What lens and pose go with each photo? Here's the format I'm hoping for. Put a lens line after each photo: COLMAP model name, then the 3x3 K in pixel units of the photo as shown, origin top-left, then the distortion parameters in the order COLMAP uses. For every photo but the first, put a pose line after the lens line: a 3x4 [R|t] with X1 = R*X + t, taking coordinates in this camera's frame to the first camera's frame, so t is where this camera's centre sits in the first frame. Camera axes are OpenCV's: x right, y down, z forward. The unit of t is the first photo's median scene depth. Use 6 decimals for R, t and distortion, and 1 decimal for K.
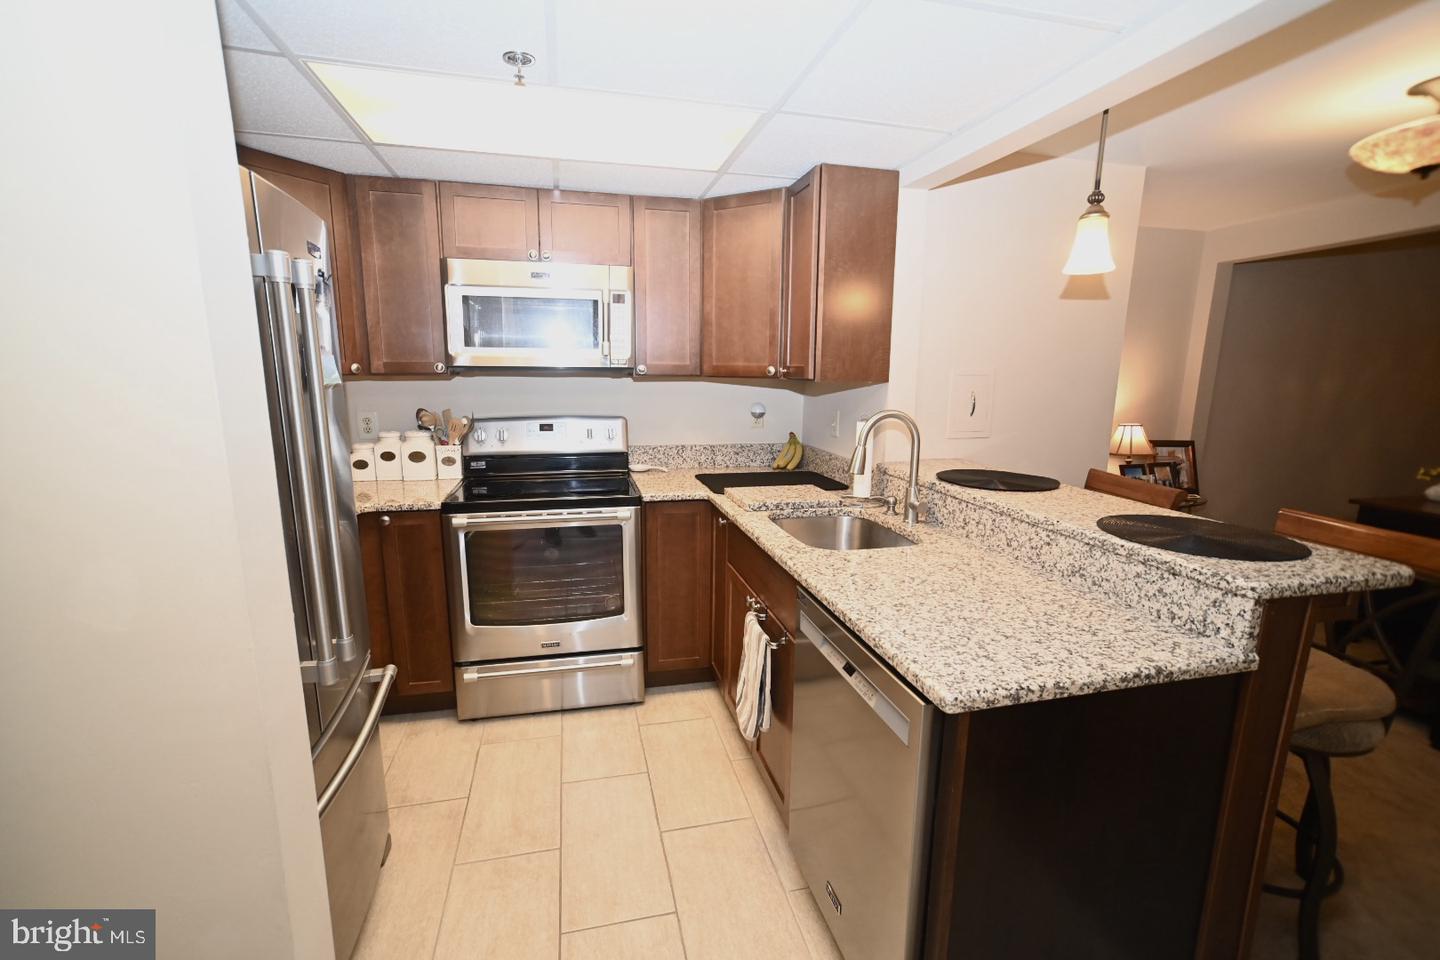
lens RADIAL K [[631.6, 0, 719.4], [0, 631.6, 486.5], [0, 0, 1]] dist [-0.046975, 0.039062]
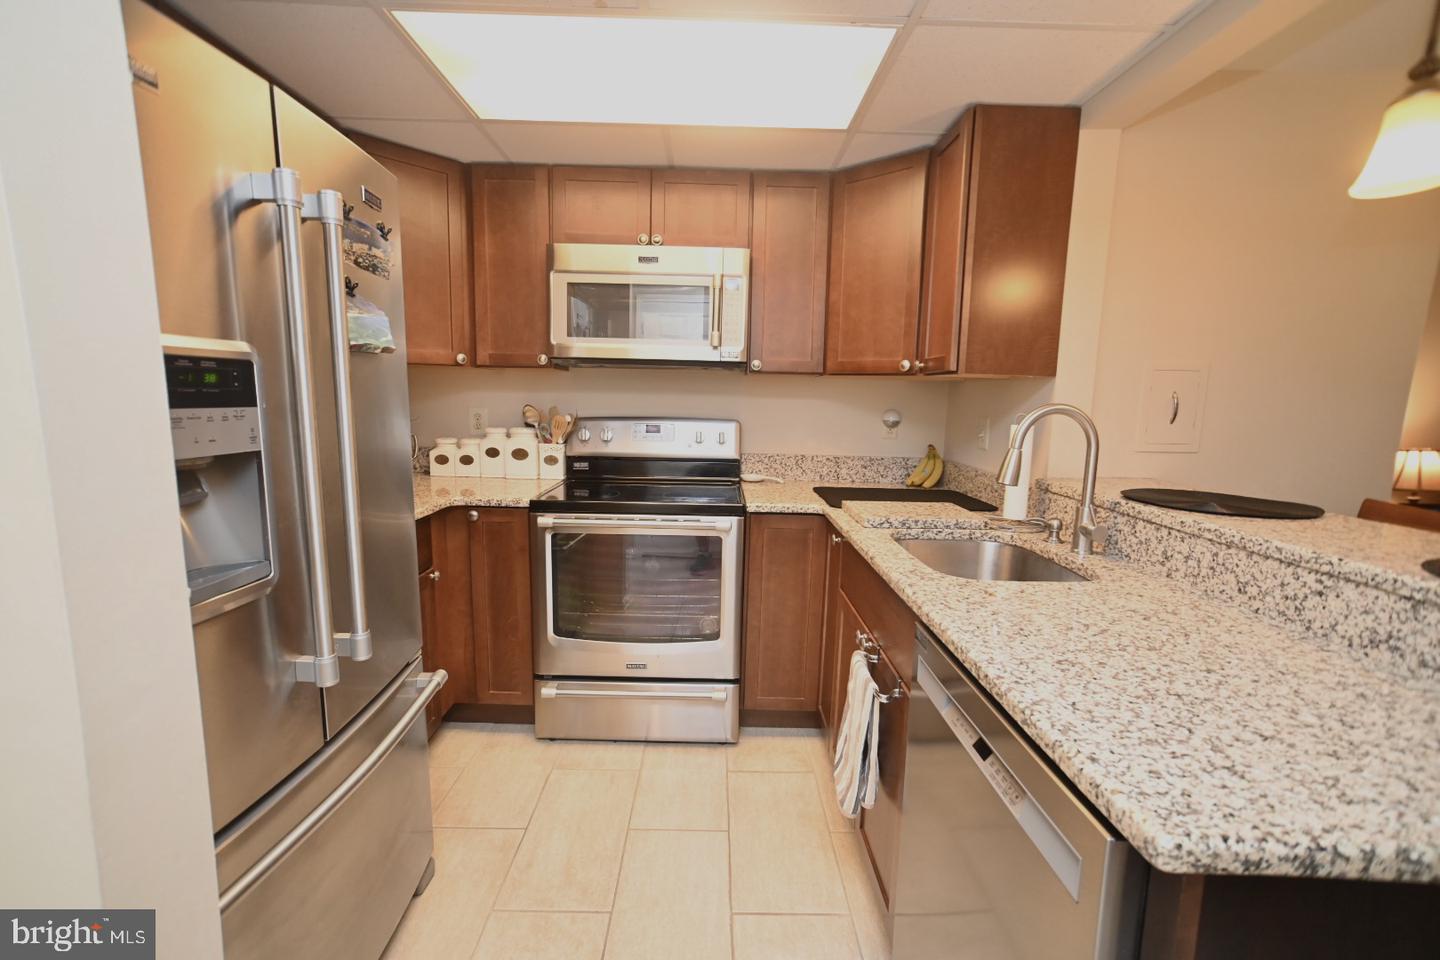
lens RADIAL K [[631.6, 0, 719.4], [0, 631.6, 486.5], [0, 0, 1]] dist [-0.046975, 0.039062]
pose [[0.973851, 0.043859, -0.222916, 0.038411], [-0.053857, 0.997788, -0.038969, 0.027129], [0.220713, 0.049956, 0.974059, 0.150214]]
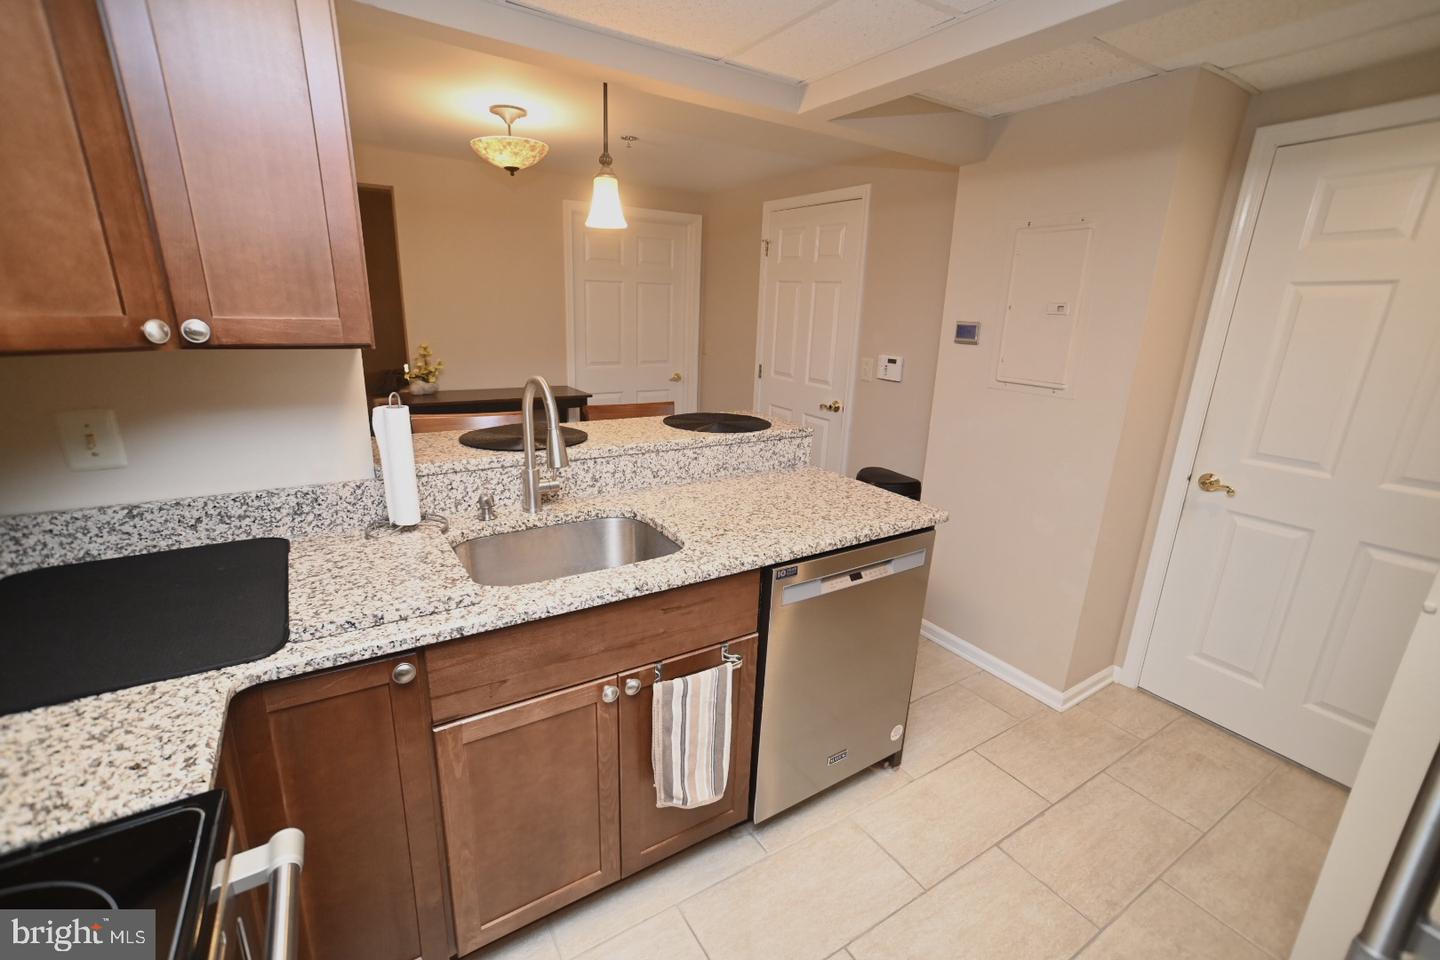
lens RADIAL K [[631.6, 0, 719.4], [0, 631.6, 486.5], [0, 0, 1]] dist [-0.046975, 0.039062]
pose [[-0.311185, -0.288565, 0.905480, -0.457296], [0.142884, 0.927750, 0.344767, -0.199559], [-0.939547, 0.236665, -0.247471, 0.882962]]
